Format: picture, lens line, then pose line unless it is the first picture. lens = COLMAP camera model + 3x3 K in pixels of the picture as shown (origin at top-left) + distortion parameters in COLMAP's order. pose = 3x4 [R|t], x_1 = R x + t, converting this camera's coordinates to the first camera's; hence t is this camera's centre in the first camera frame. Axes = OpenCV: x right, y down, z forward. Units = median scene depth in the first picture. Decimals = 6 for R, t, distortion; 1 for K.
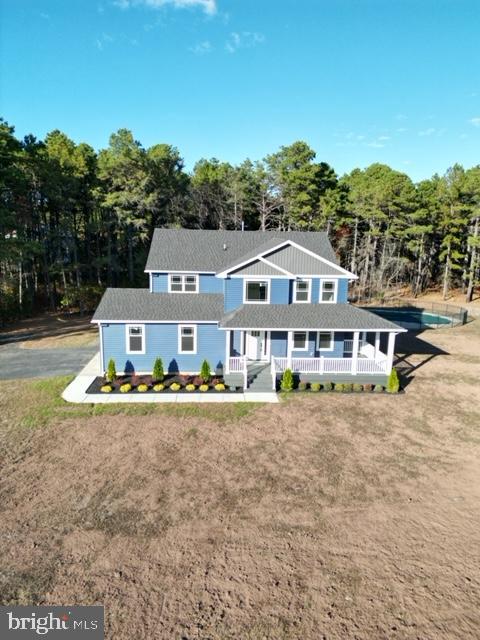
lens RADIAL K [[448.1, 0, 243.9], [0, 448.1, 315.3], [0, 0, 1]] dist [0.069745, -0.068382]
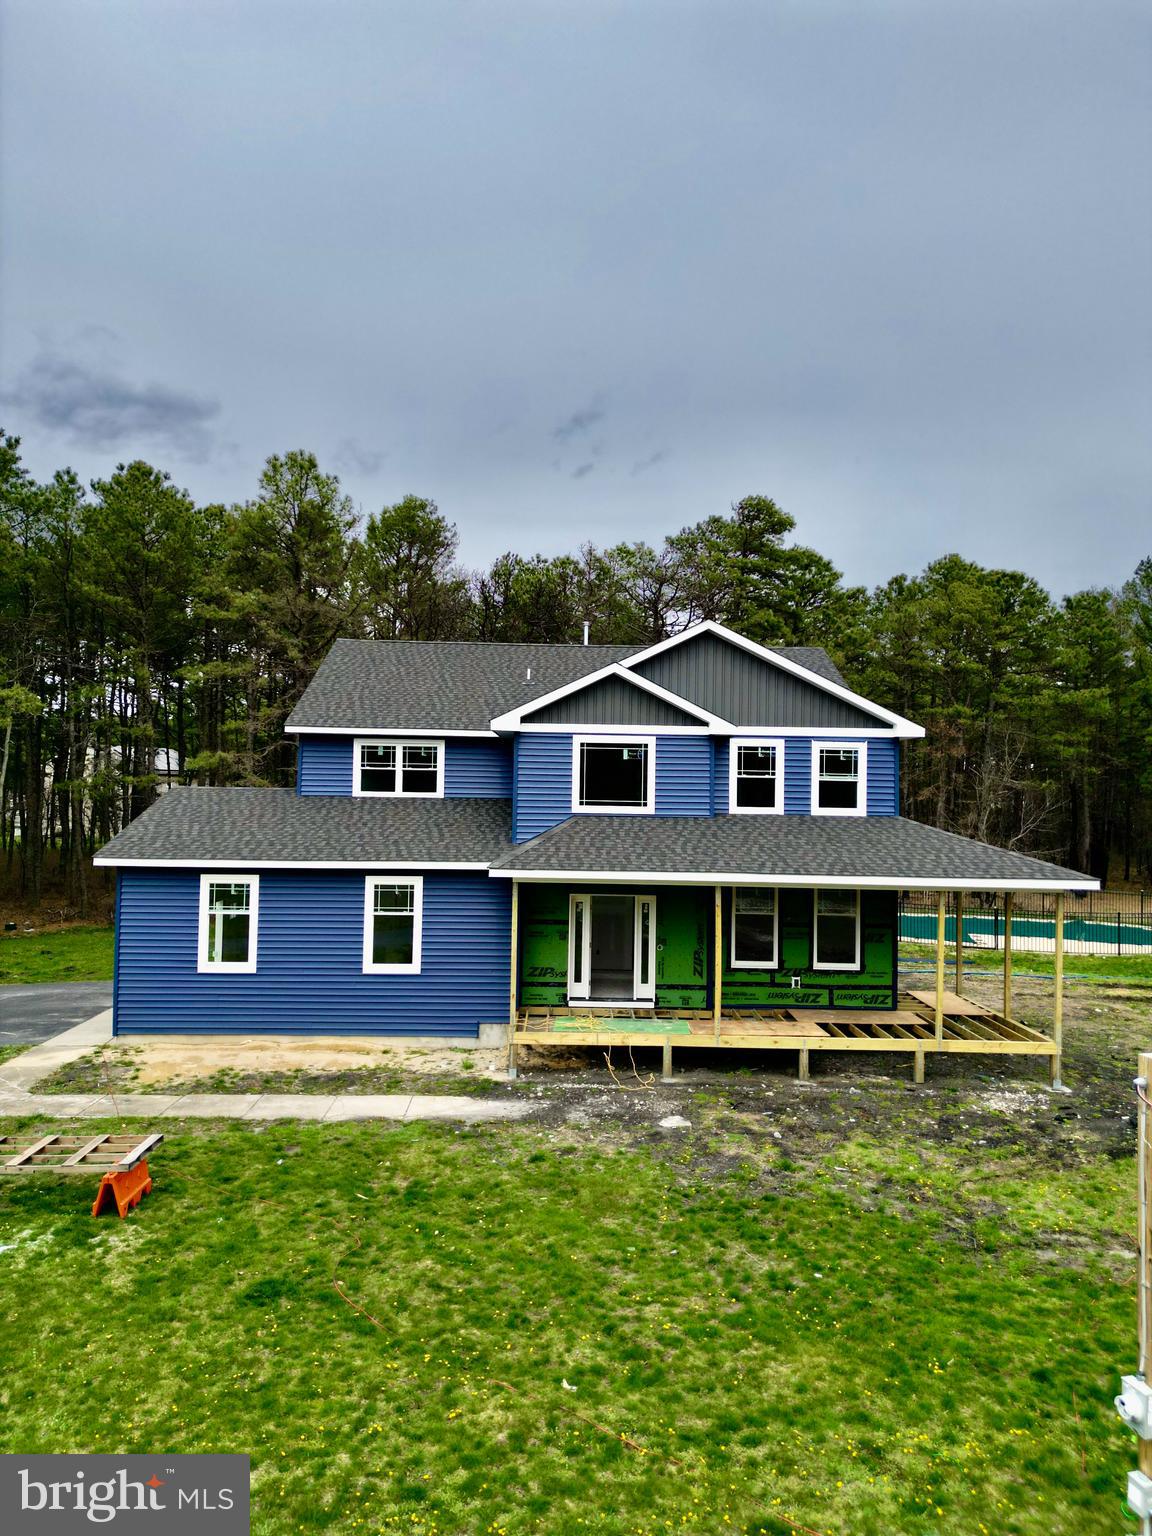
lens RADIAL K [[1075.5, 0, 580.0], [0, 1075.5, 748.3], [0, 0, 1]] dist [0.069745, -0.068382]
pose [[0.998714, -0.005719, -0.050369, 0.043775], [-0.005822, 0.974104, -0.226026, 0.103067], [0.050357, 0.226028, 0.972818, 0.242681]]
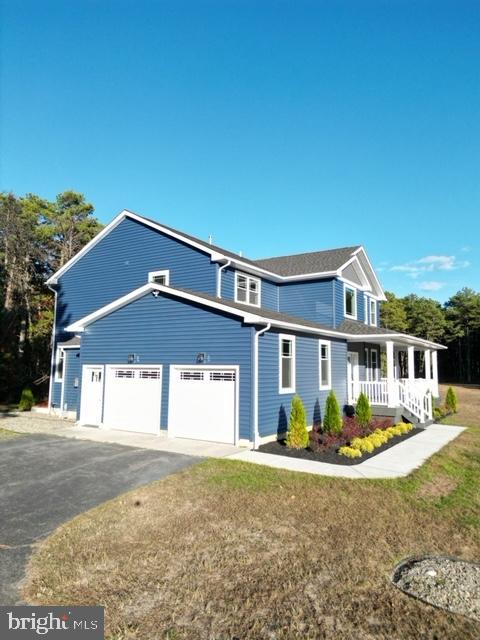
lens RADIAL K [[448.1, 0, 239.6], [0, 448.1, 318.0], [0, 0, 1]] dist [0.069745, -0.068382]
pose [[0.595515, 0.073382, 0.799985, -0.691568], [0.151286, 0.967758, -0.201390, 0.097763], [-0.788970, 0.240957, 0.565213, 0.725038]]
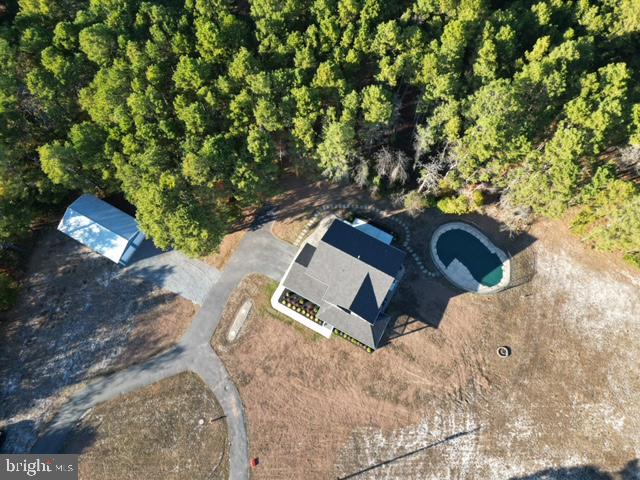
lens RADIAL K [[448.1, 0, 318.9], [0, 448.1, 242.7], [0, 0, 1]] dist [0.069745, -0.068382]
pose [[0.847199, 0.500173, -0.179109, 0.217922], [-0.080989, 0.454779, 0.886914, -2.491267], [0.525066, -0.736887, 0.425797, 0.119626]]
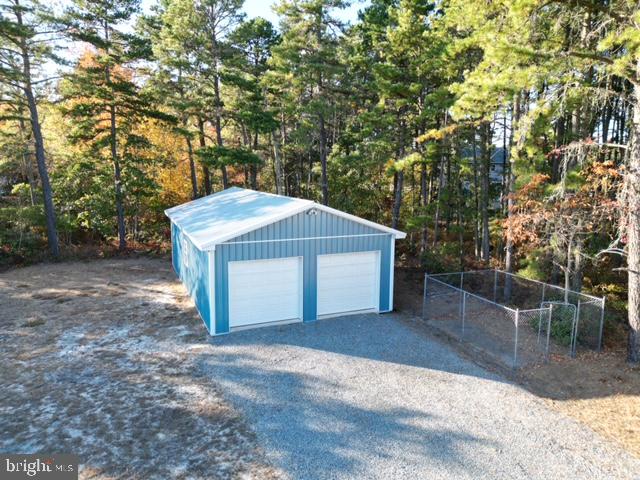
lens RADIAL K [[448.1, 0, 318.7], [0, 448.1, 239.9], [0, 0, 1]] dist [0.069745, -0.068382]
pose [[0.353555, 0.142006, -0.924572, -0.726551], [-0.175078, 0.980988, 0.083721, 0.031307], [0.918883, 0.132273, 0.371695, 0.486209]]
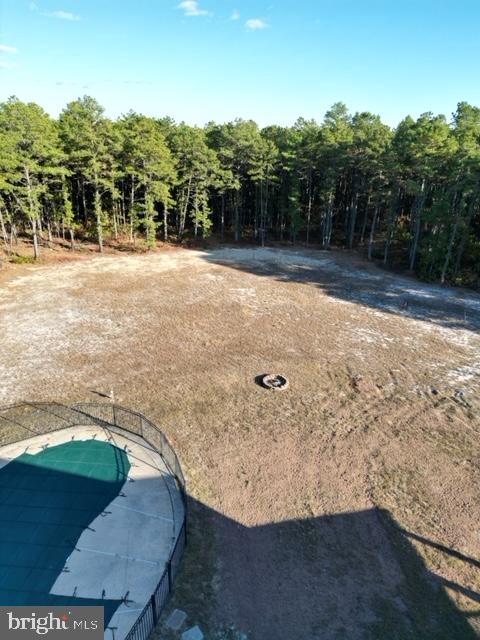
lens RADIAL K [[448.1, 0, 240.8], [0, 448.1, 320.3], [0, 0, 1]] dist [0.069745, -0.068382]
pose [[-0.108235, -0.388857, 0.914918, 0.091867], [0.169719, 0.899586, 0.402419, -0.462758], [-0.979531, 0.198835, -0.031370, 1.444984]]
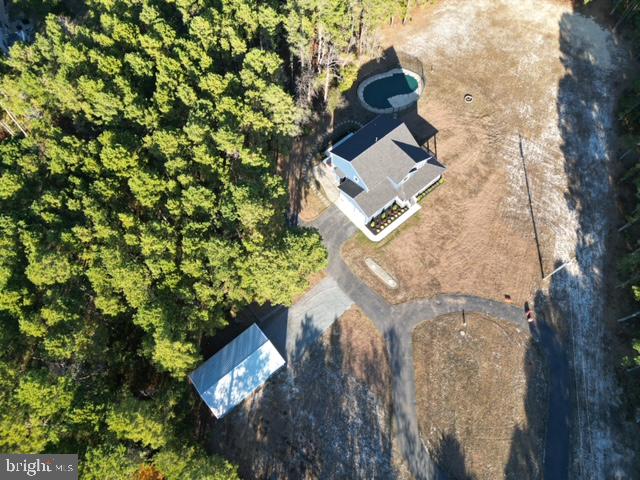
lens RADIAL K [[448.1, 0, 321.9], [0, 448.1, 243.3], [0, 0, 1]] dist [0.069745, -0.068382]
pose [[0.799263, -0.553625, 0.233832, -1.312570], [0.126415, 0.535254, 0.835178, -2.320369], [-0.587535, -0.637968, 0.497795, -0.392561]]
